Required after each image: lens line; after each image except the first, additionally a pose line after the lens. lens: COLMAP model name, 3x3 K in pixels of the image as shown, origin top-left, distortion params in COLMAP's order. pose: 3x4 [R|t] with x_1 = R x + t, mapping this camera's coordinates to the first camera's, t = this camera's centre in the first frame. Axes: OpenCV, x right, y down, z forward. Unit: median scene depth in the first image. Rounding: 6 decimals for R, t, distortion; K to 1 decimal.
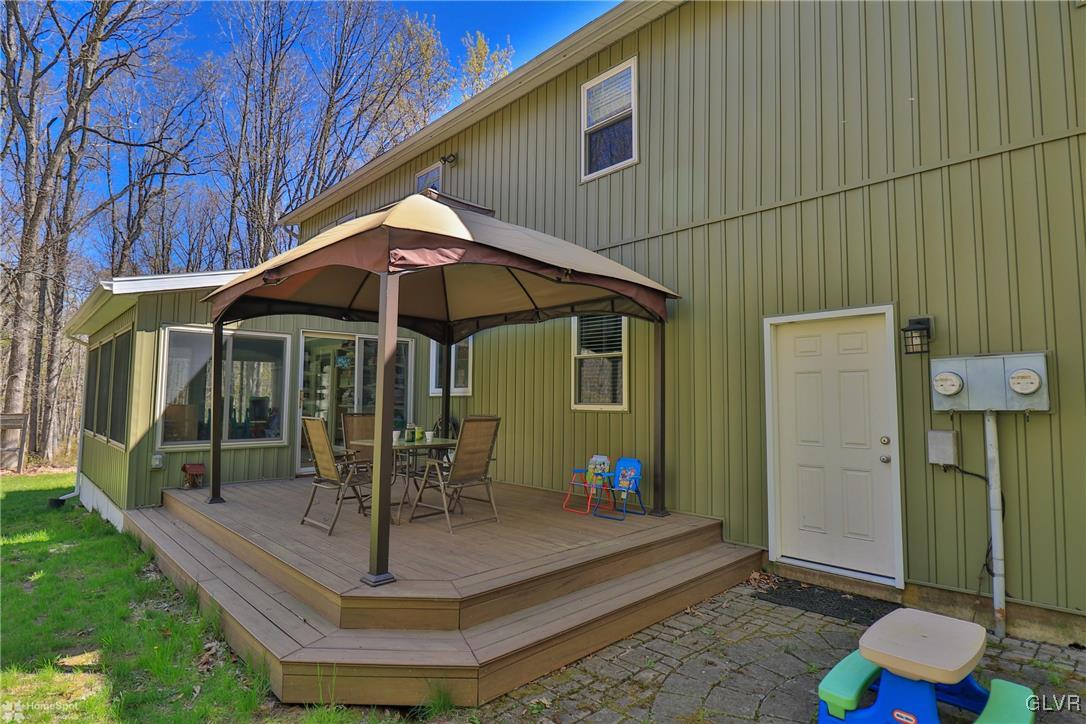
lens RADIAL K [[595.9, 0, 549.6], [0, 595.9, 362.8], [0, 0, 1]] dist [-0.016630, -0.001248]
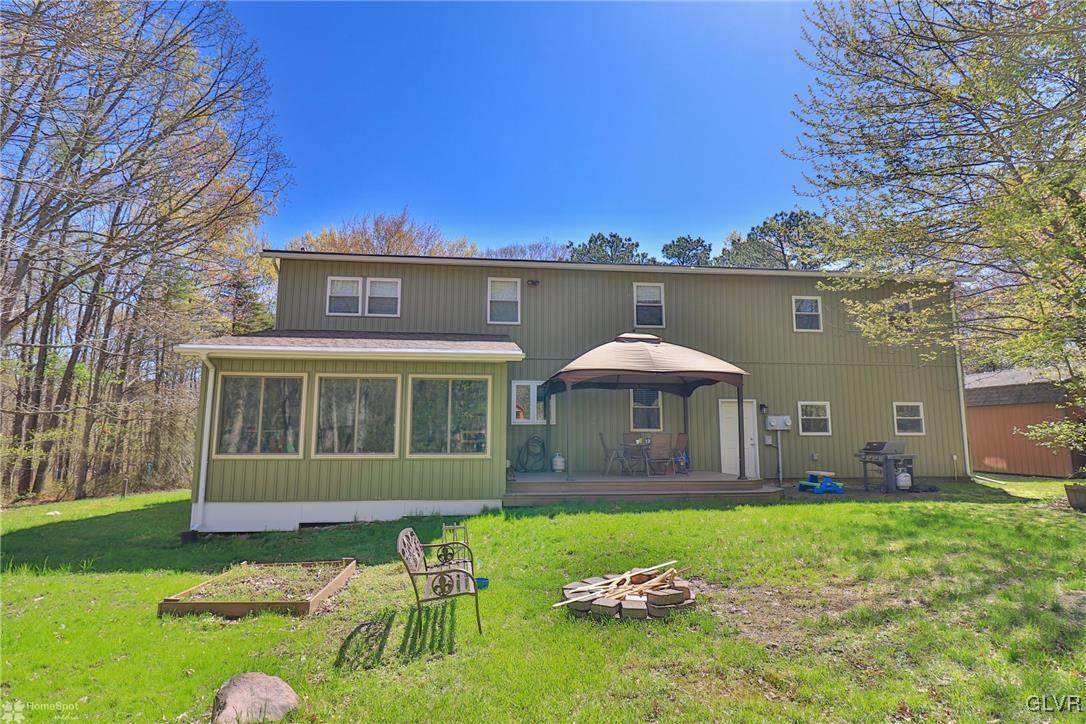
lens RADIAL K [[595.9, 0, 549.6], [0, 595.9, 362.8], [0, 0, 1]] dist [-0.016630, -0.001248]
pose [[0.606879, 0.084796, 0.790258, -2.965884], [-0.057795, 0.996368, -0.062528, -0.023751], [-0.792690, -0.007726, 0.609575, -0.161105]]
